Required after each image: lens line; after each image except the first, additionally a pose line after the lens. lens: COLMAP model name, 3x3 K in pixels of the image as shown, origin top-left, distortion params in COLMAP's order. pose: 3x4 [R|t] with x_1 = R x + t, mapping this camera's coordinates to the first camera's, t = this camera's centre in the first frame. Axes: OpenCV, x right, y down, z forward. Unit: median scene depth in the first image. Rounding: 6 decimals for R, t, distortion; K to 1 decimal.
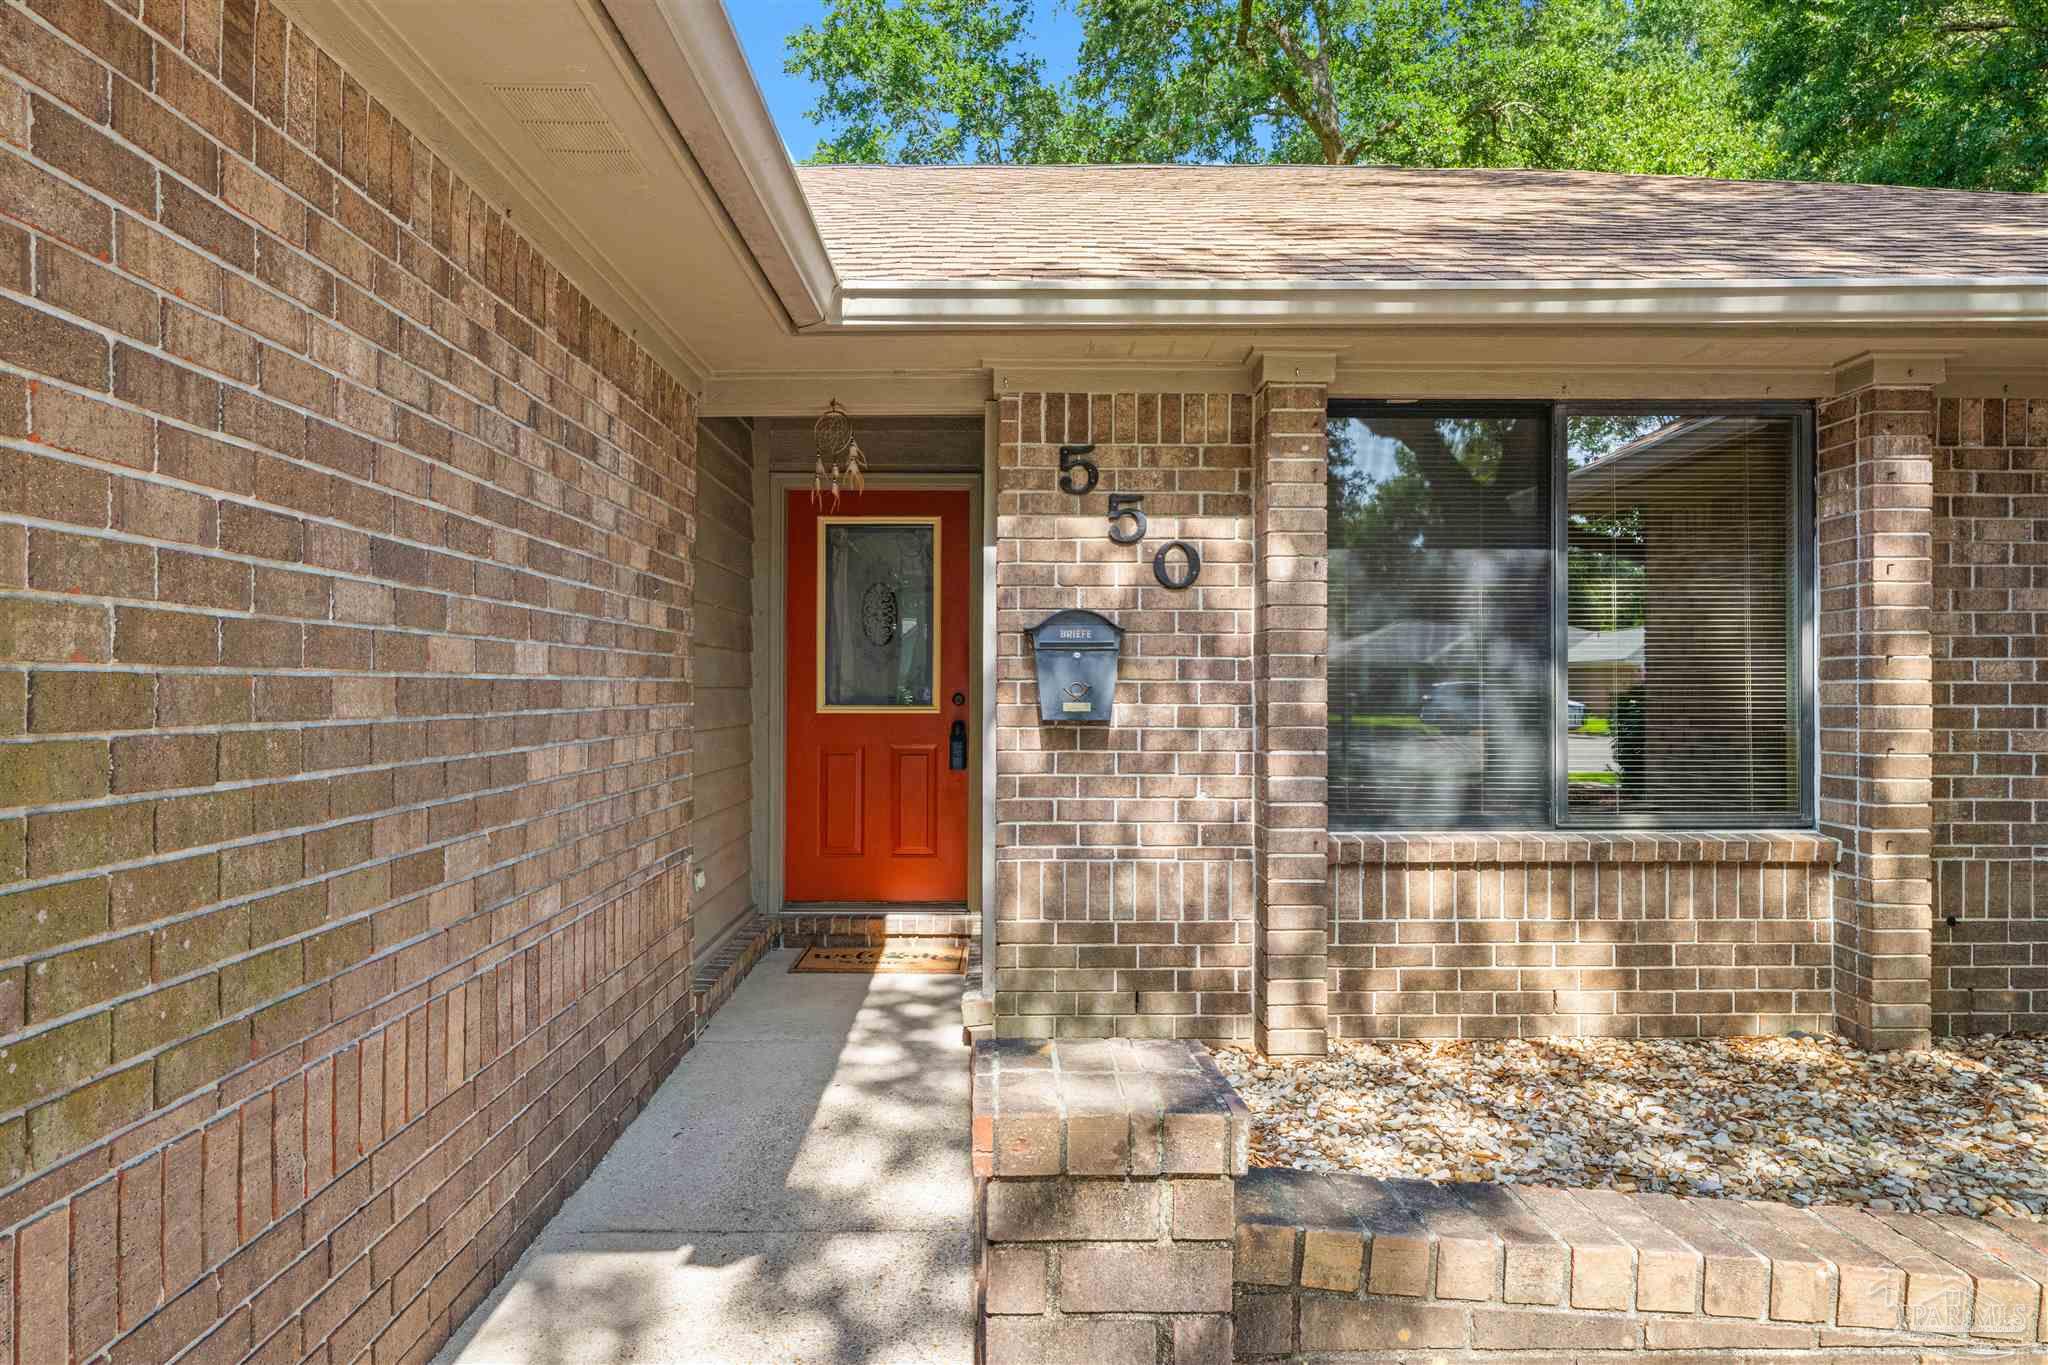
lens RADIAL K [[1238.5, 0, 1008.0], [0, 1238.5, 674.6], [0, 0, 1]] dist [-0.007681, -0.000278]
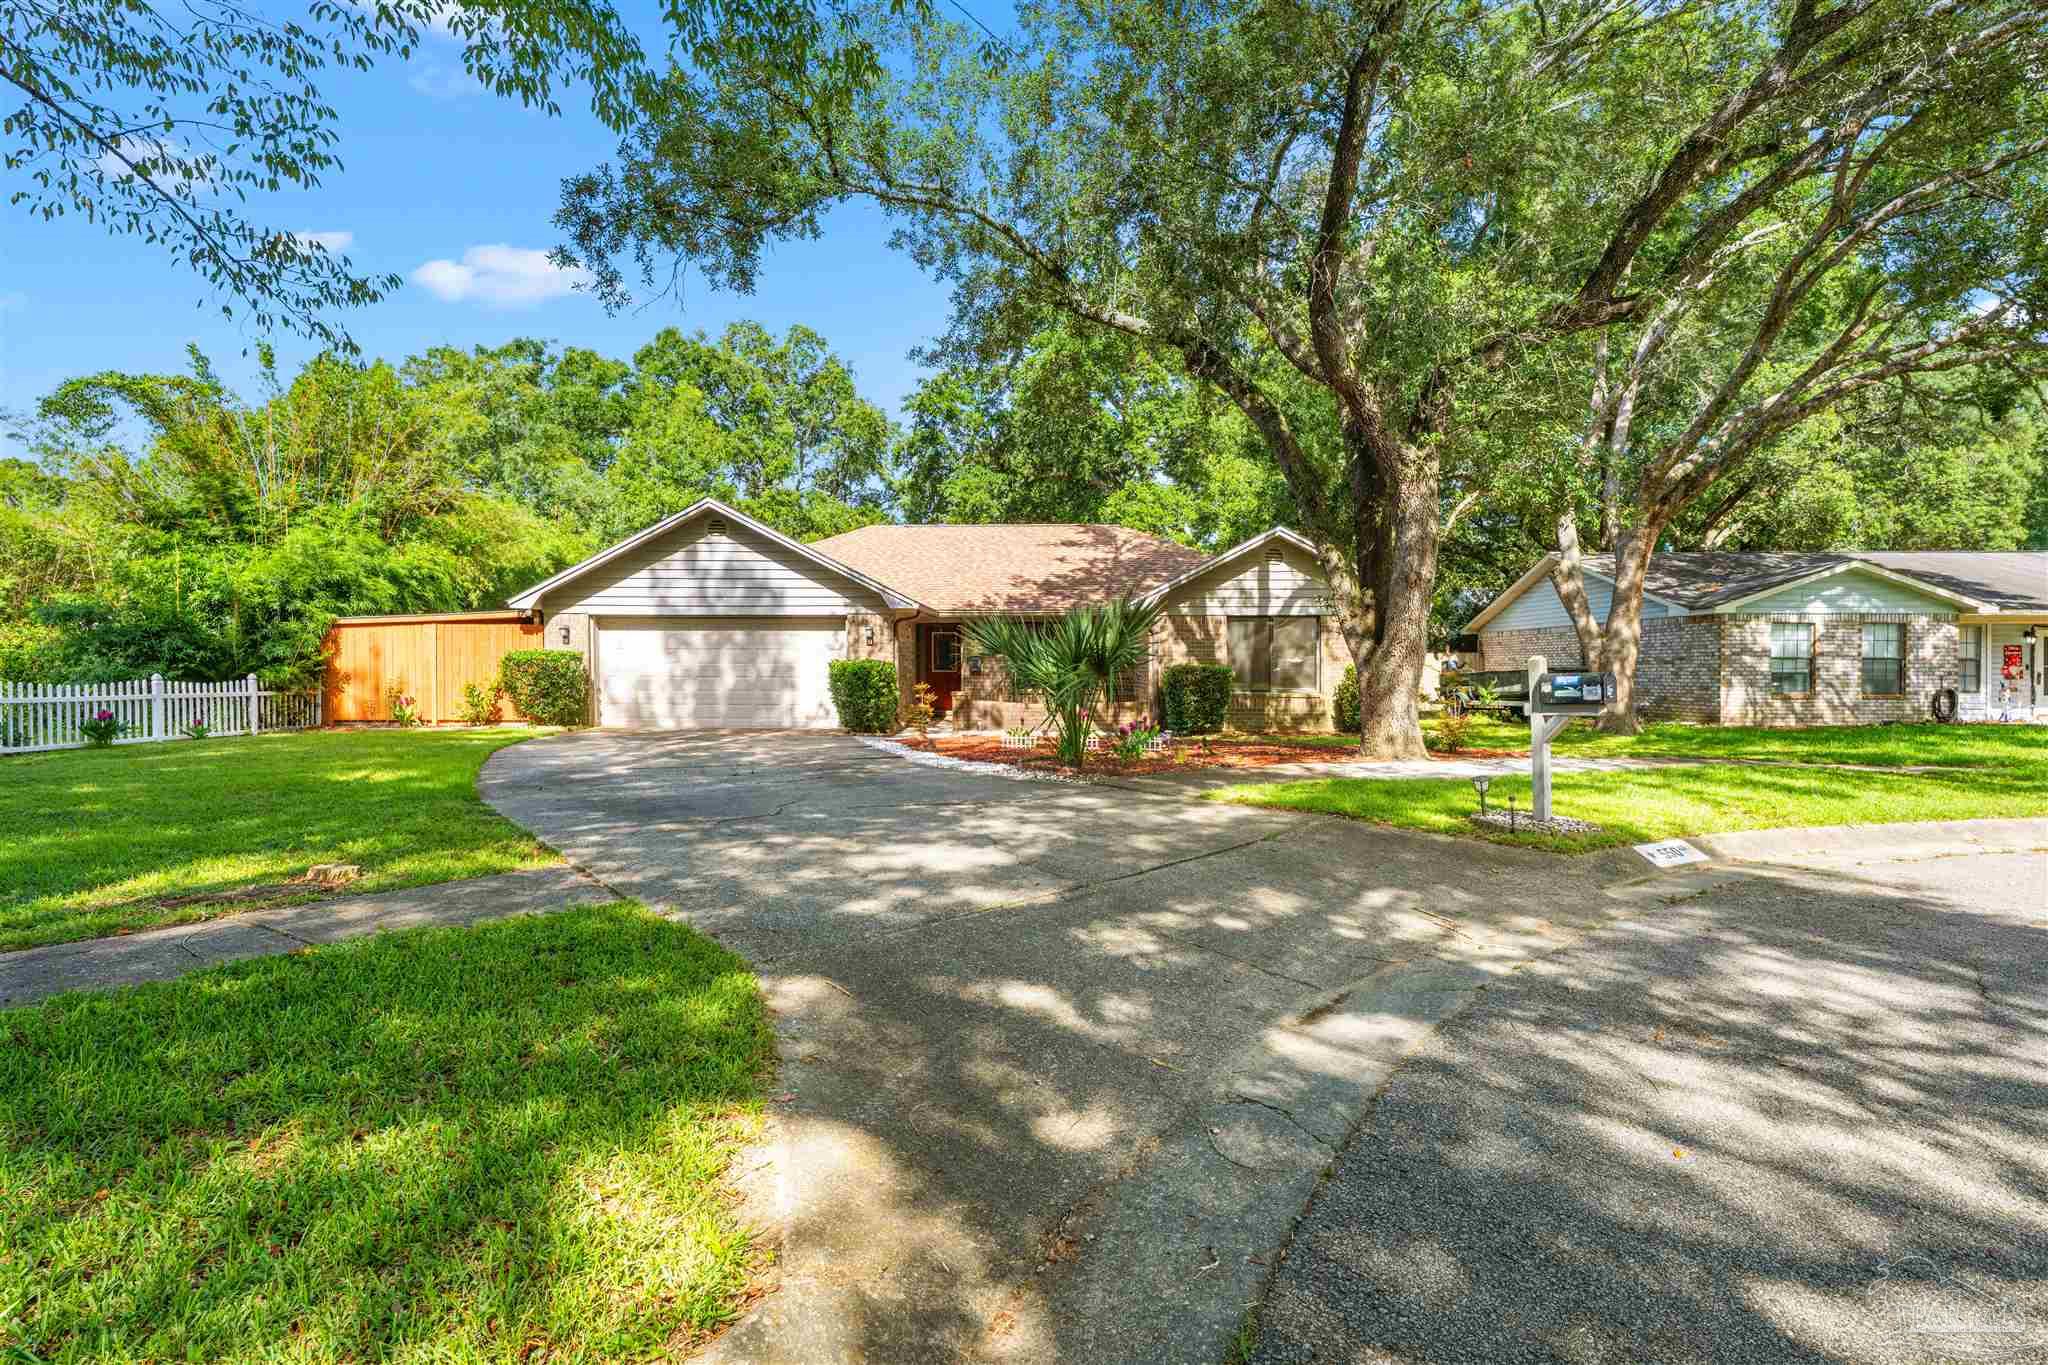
lens RADIAL K [[982.3, 0, 1022.1], [0, 982.3, 672.7], [0, 0, 1]] dist [0.005952, 0.000495]
pose [[0.999908, 0.003090, -0.013184, 0.368009], [-0.002888, 0.999878, 0.015359, -0.035085], [0.013230, -0.015320, 0.999795, -4.116829]]
